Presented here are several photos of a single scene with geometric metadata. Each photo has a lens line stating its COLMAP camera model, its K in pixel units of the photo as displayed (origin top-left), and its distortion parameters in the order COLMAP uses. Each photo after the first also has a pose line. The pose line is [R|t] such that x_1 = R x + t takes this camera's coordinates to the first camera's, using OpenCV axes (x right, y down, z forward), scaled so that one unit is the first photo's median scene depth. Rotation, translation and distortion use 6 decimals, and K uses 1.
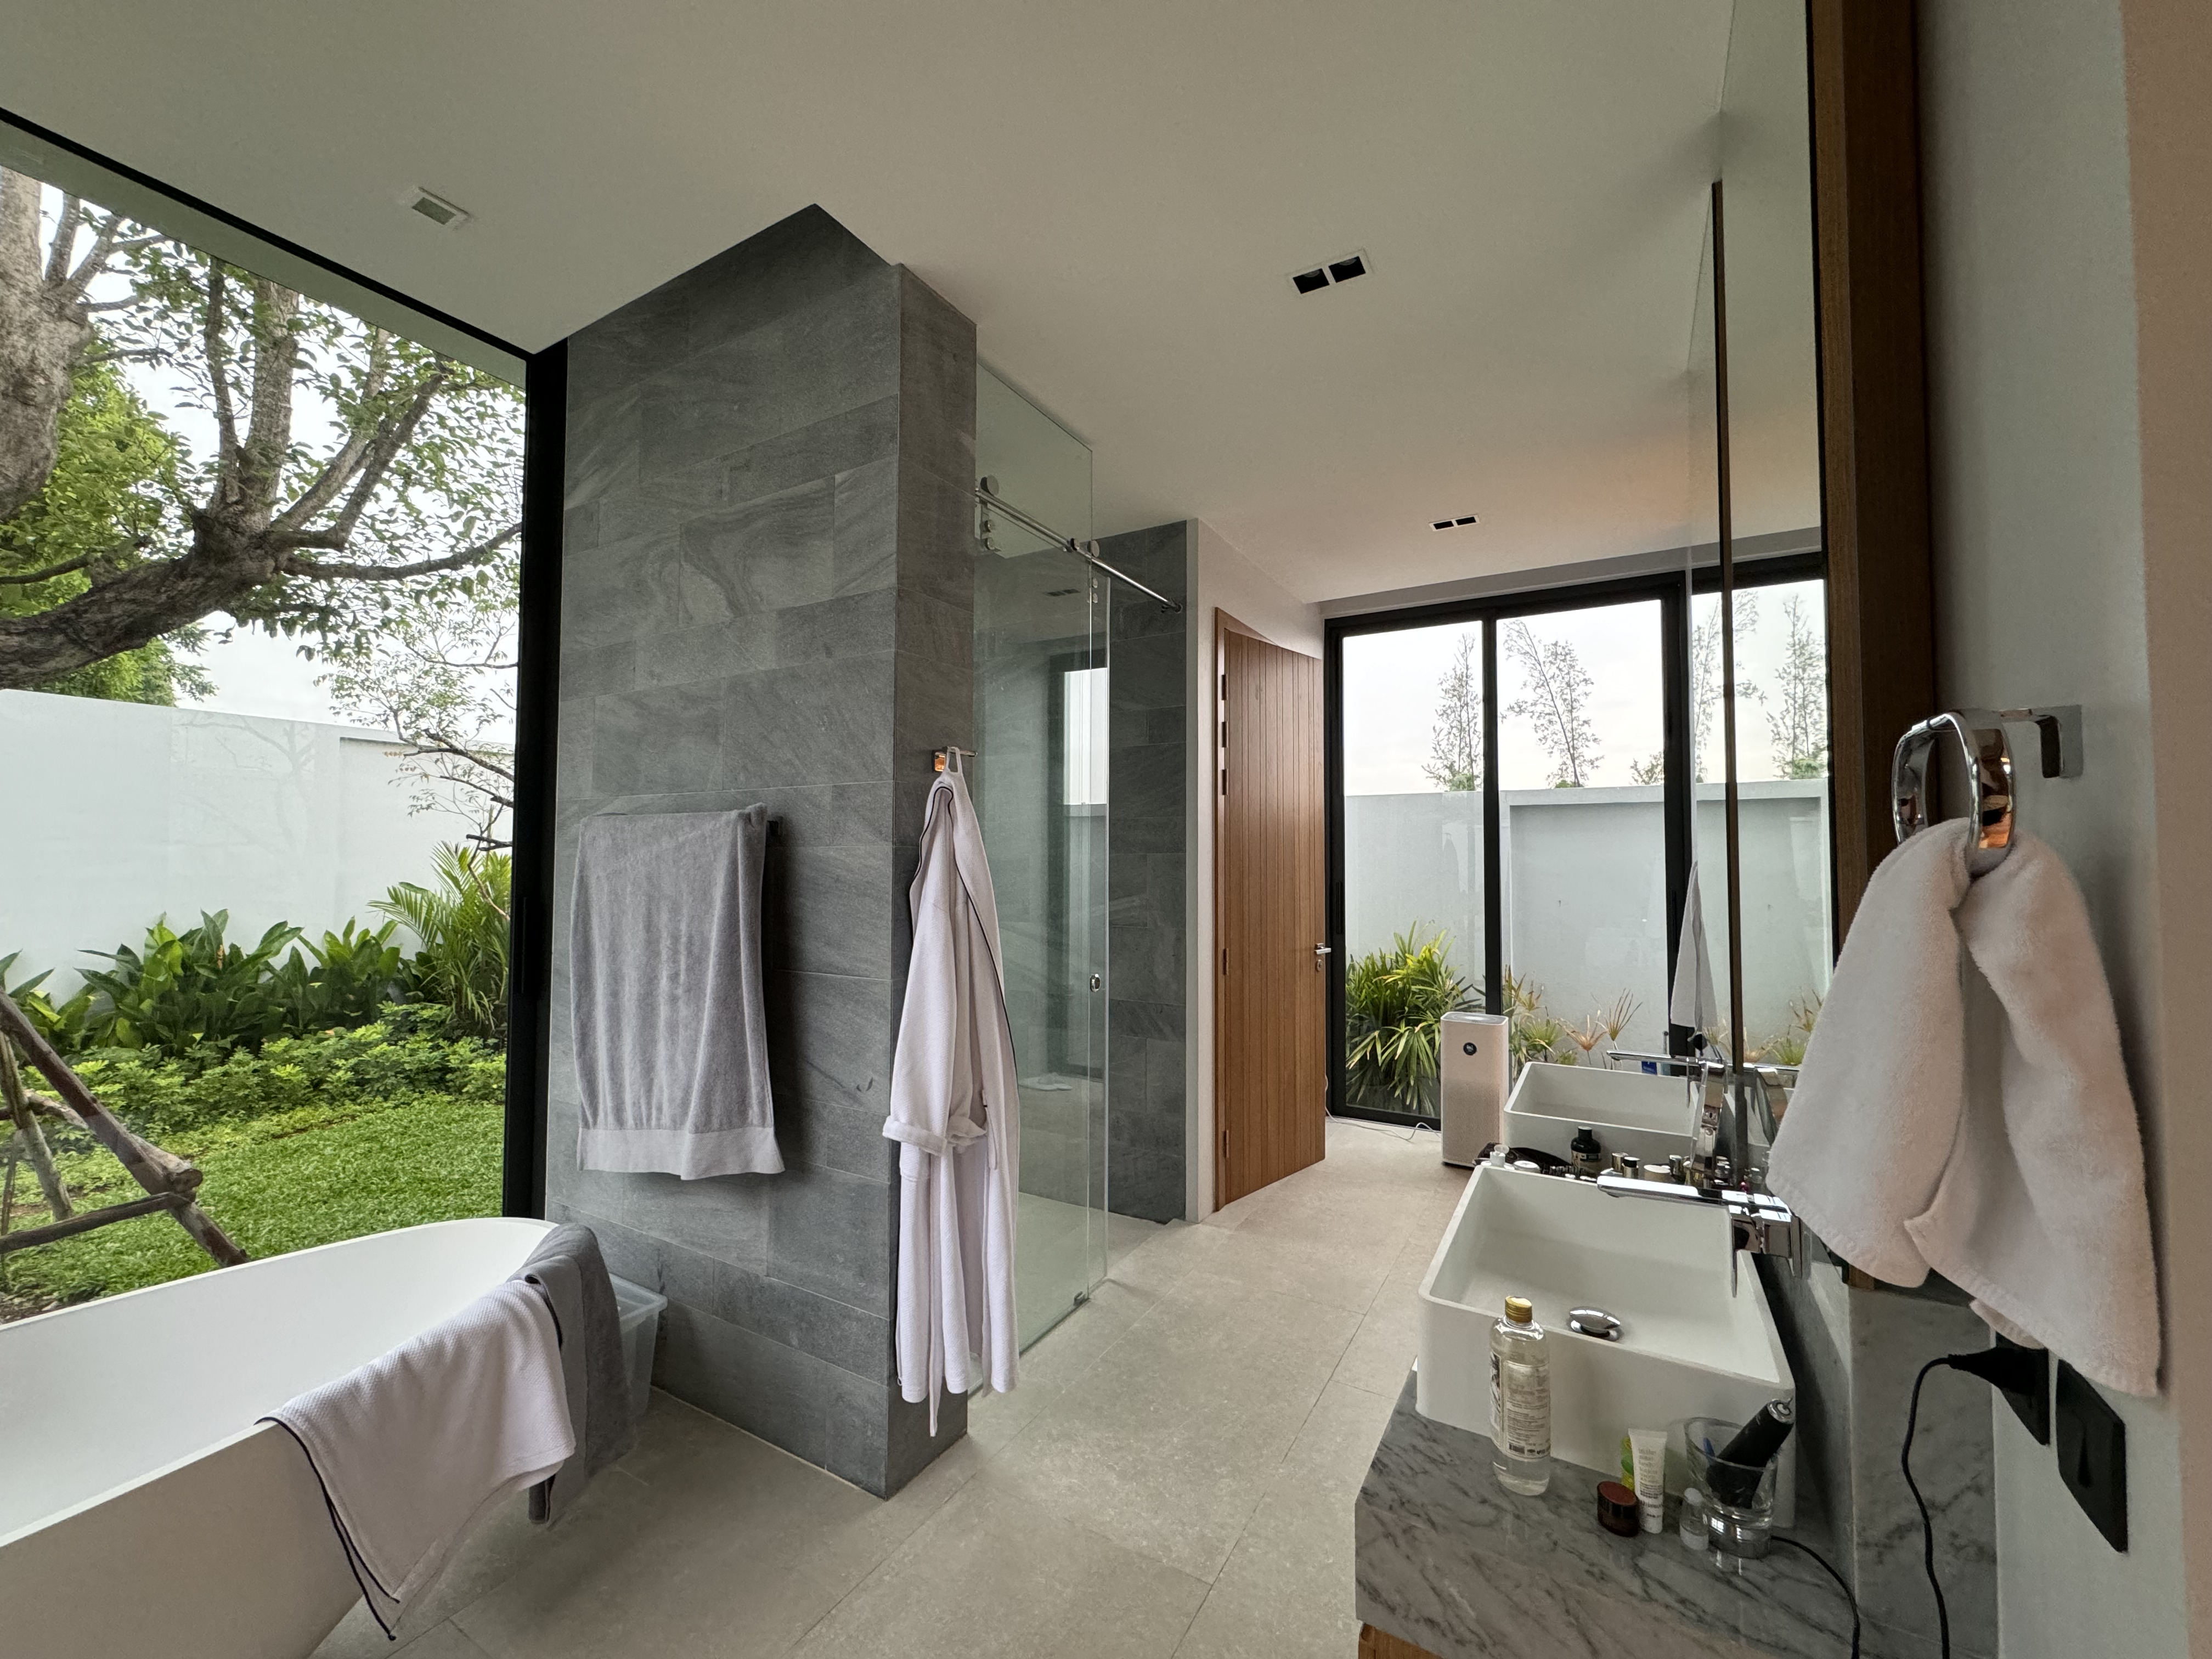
lens RADIAL K [[880.1, 0, 1106.0], [0, 880.1, 829.5], [0, 0, 1]] dist [-0.001737, 0.000462]
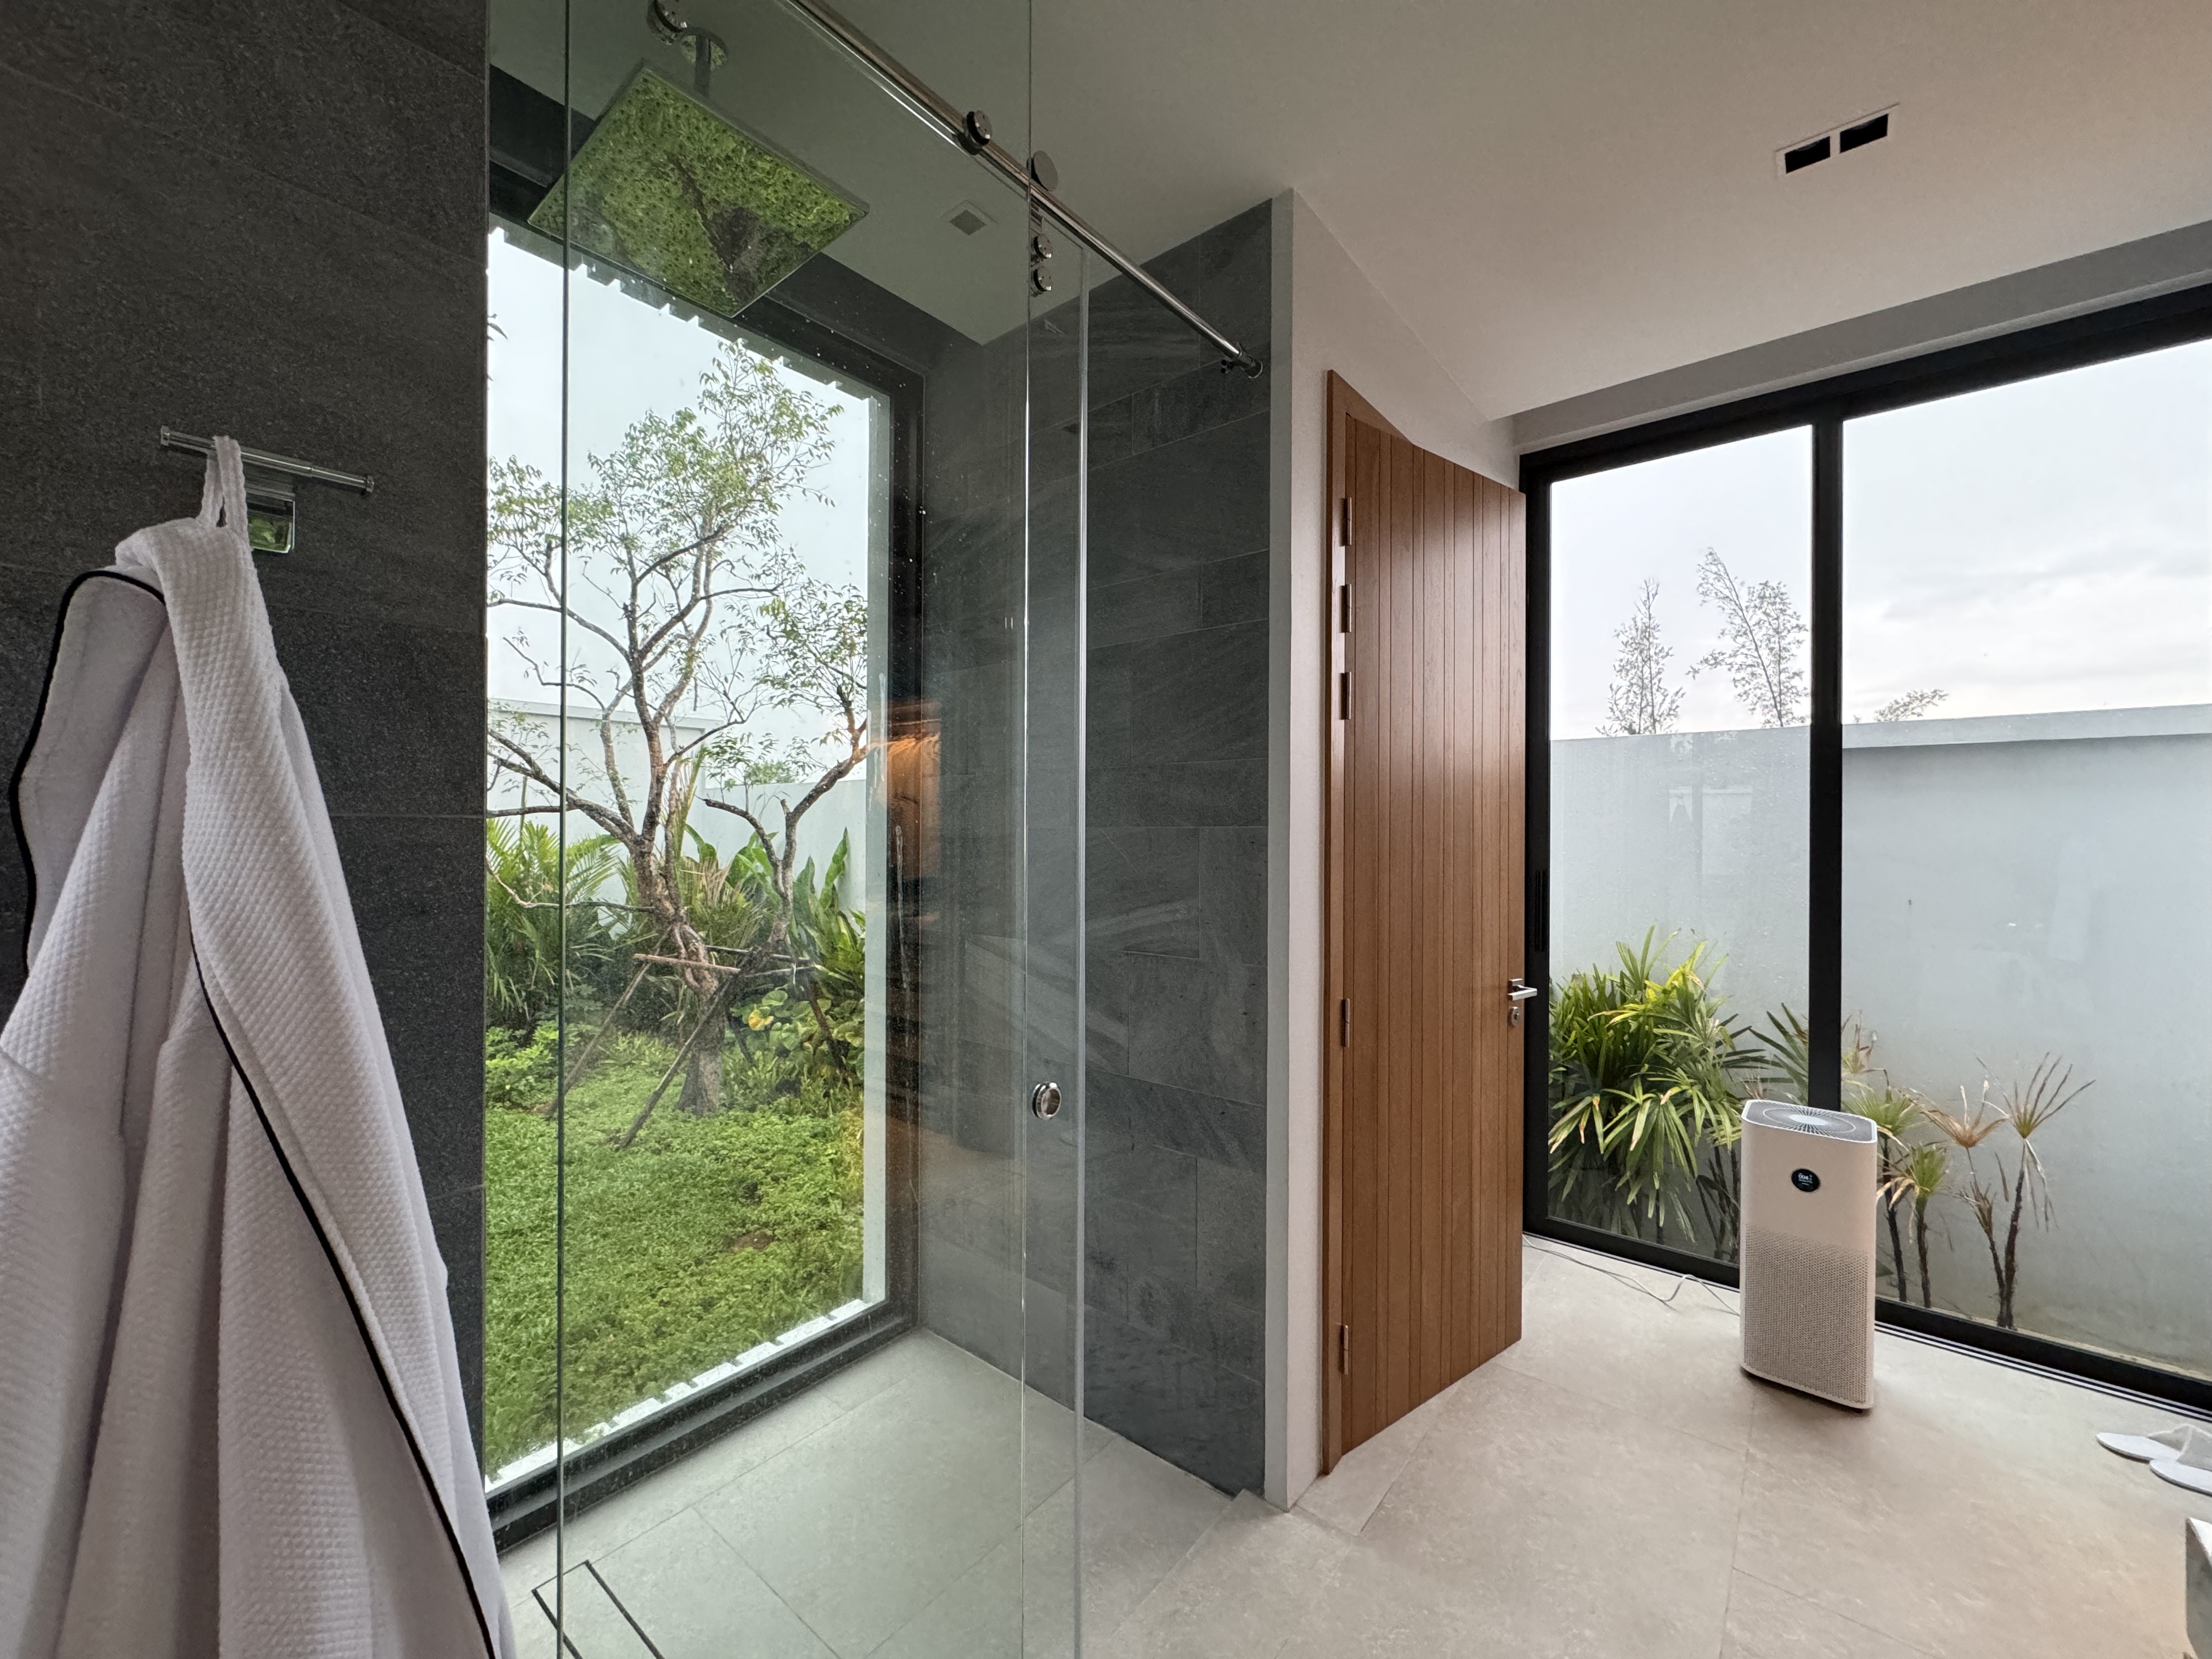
lens RADIAL K [[880.1, 0, 1106.0], [0, 880.1, 829.5], [0, 0, 1]] dist [-0.001737, 0.000462]
pose [[0.987187, 0.000980, -0.159565, 0.070017], [0.004517, 0.999409, 0.034084, 0.008920], [0.159504, -0.034368, 0.986599, 0.401750]]
